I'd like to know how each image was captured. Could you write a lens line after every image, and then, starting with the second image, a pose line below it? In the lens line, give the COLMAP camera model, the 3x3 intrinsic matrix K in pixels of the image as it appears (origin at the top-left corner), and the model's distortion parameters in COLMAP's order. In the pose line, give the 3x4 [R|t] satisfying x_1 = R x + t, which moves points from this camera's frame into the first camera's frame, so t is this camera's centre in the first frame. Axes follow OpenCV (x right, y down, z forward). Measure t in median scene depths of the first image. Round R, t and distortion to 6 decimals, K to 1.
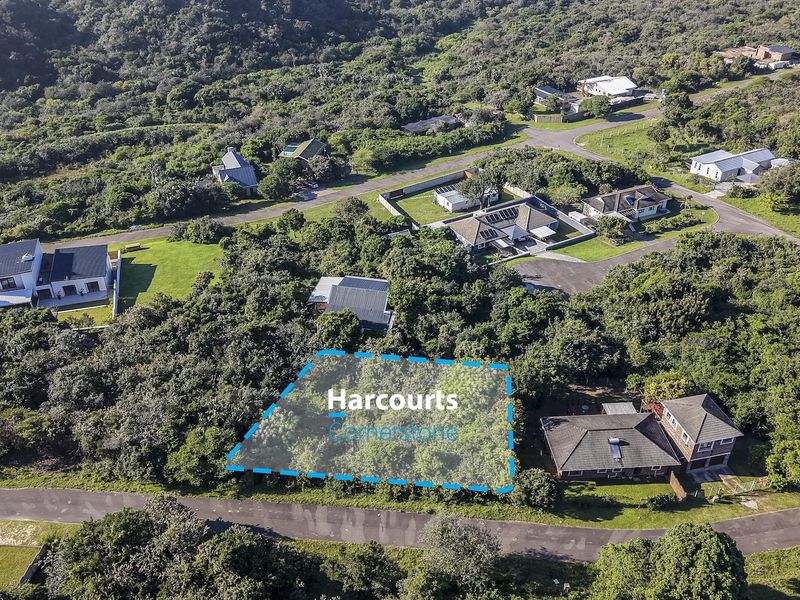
lens RADIAL K [[711.6, 0, 399.0], [0, 711.6, 302.6], [0, 0, 1]] dist [0.081834, -0.144593]
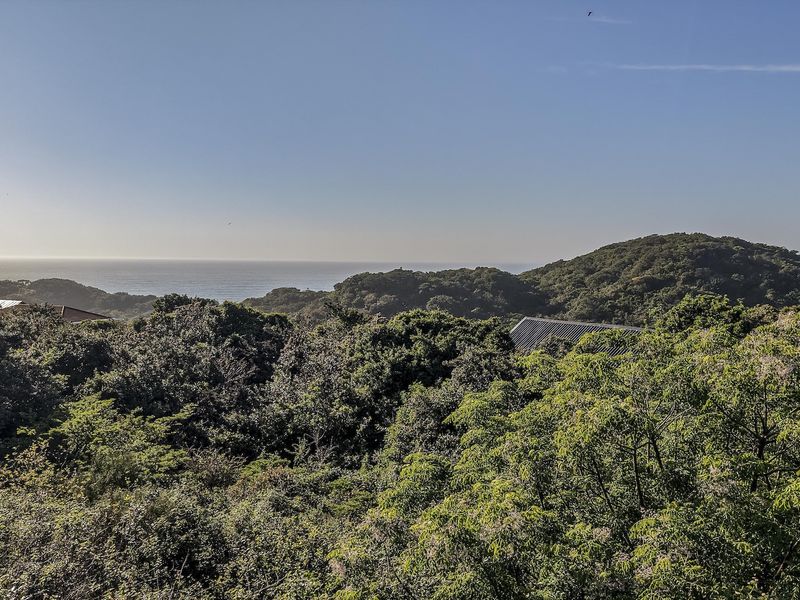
lens RADIAL K [[711.6, 0, 402.7], [0, 711.6, 301.0], [0, 0, 1]] dist [0.081834, -0.144593]
pose [[0.750201, 0.043754, -0.659760, 0.072808], [-0.372314, 0.852544, -0.366812, 0.087646], [0.546425, 0.520821, 0.655870, 0.524198]]
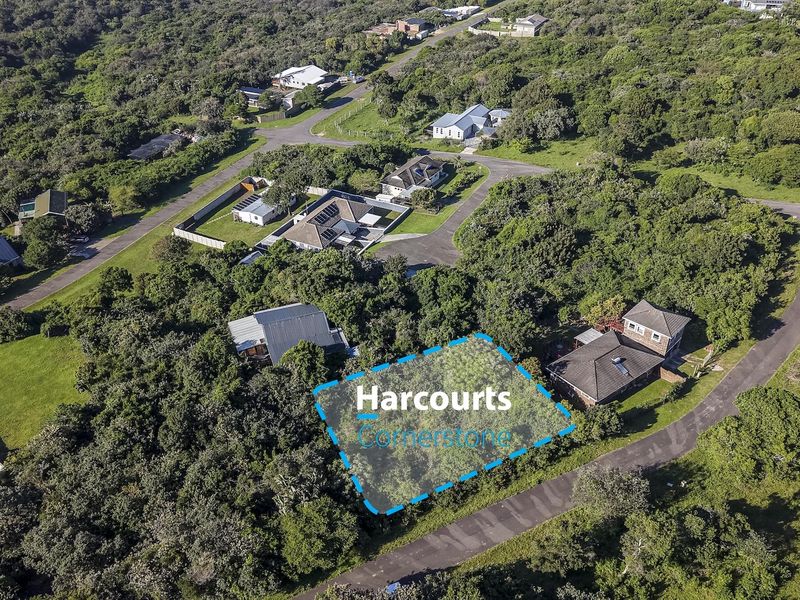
lens RADIAL K [[711.6, 0, 400.7], [0, 711.6, 303.2], [0, 0, 1]] dist [0.081834, -0.144593]
pose [[0.829685, -0.311715, 0.463094, -0.265883], [0.310502, 0.947098, 0.081205, -0.051297], [-0.463908, 0.076417, 0.882581, 0.077410]]
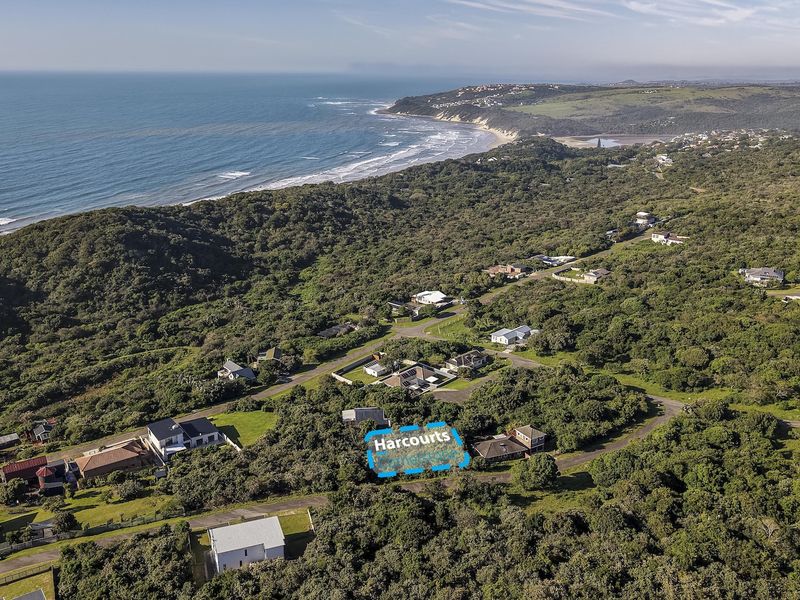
lens RADIAL K [[711.6, 0, 402.6], [0, 711.6, 301.5], [0, 0, 1]] dist [0.081834, -0.144593]
pose [[0.948575, -0.092216, 0.302821, -0.408354], [0.170298, 0.955059, -0.242614, 0.142630], [-0.266839, 0.281708, 0.921649, -0.747185]]
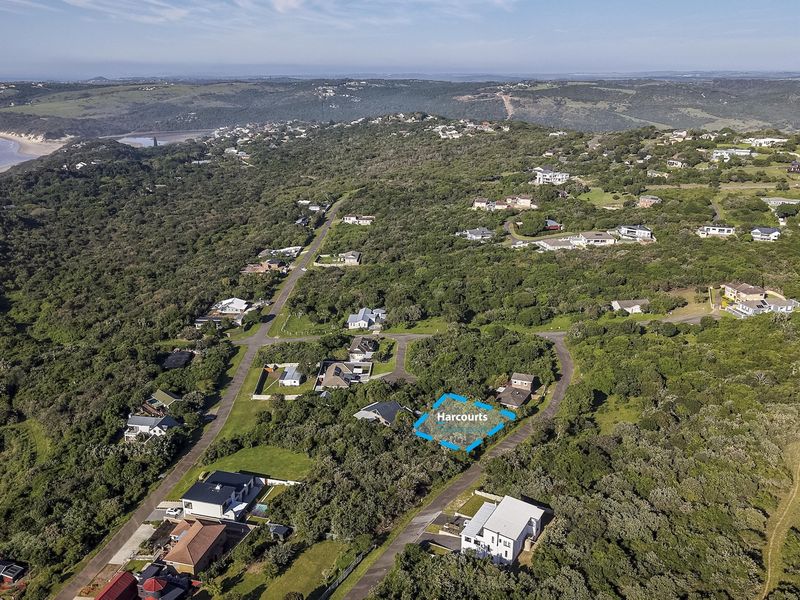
lens RADIAL K [[711.6, 0, 401.0], [0, 711.6, 294.7], [0, 0, 1]] dist [0.081834, -0.144593]
pose [[0.527200, -0.252942, 0.811222, -1.214935], [0.466351, 0.884176, -0.027384, -0.168216], [-0.710336, 0.392751, 0.584097, -0.290225]]
